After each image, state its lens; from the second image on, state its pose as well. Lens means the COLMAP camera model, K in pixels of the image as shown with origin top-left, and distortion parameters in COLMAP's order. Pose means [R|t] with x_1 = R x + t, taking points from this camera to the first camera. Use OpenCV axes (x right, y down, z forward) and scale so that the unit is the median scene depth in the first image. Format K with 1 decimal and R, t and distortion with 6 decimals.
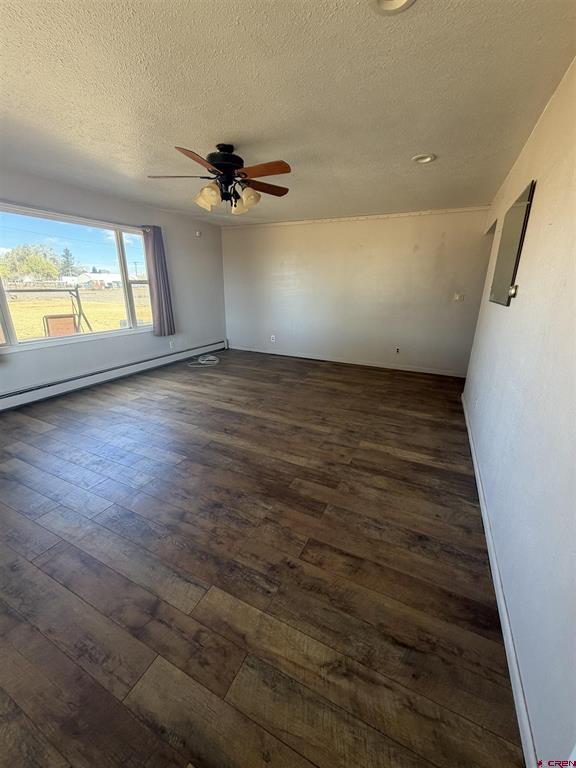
lens RADIAL K [[304.8, 0, 288.0], [0, 304.8, 384.0], [0, 0, 1]] dist [-0.000893, 0.000104]
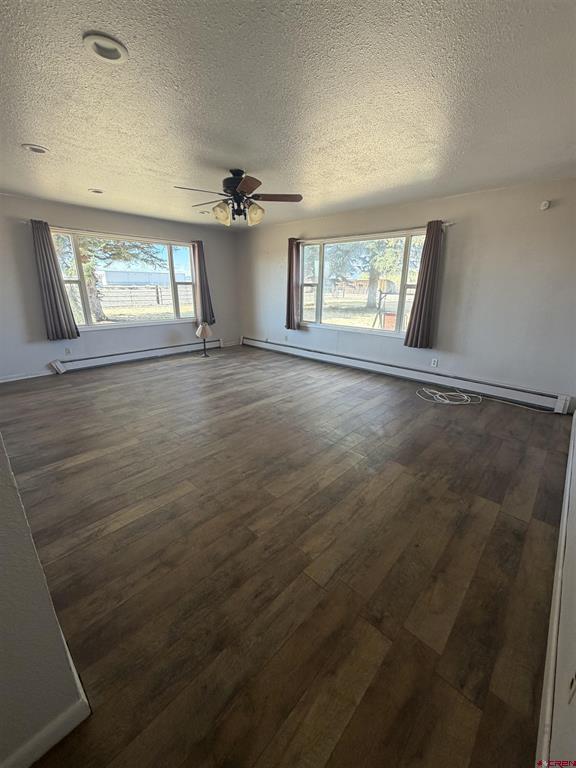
lens RADIAL K [[301.3, 0, 305.1], [0, 301.3, 400.4], [0, 0, 1]] dist [-0.000702, 0.000019]
pose [[-0.267566, 0.333467, -0.903996, 0.767530], [-0.316116, 0.855894, 0.409288, -0.413464], [0.910208, 0.395279, -0.123594, 1.261823]]
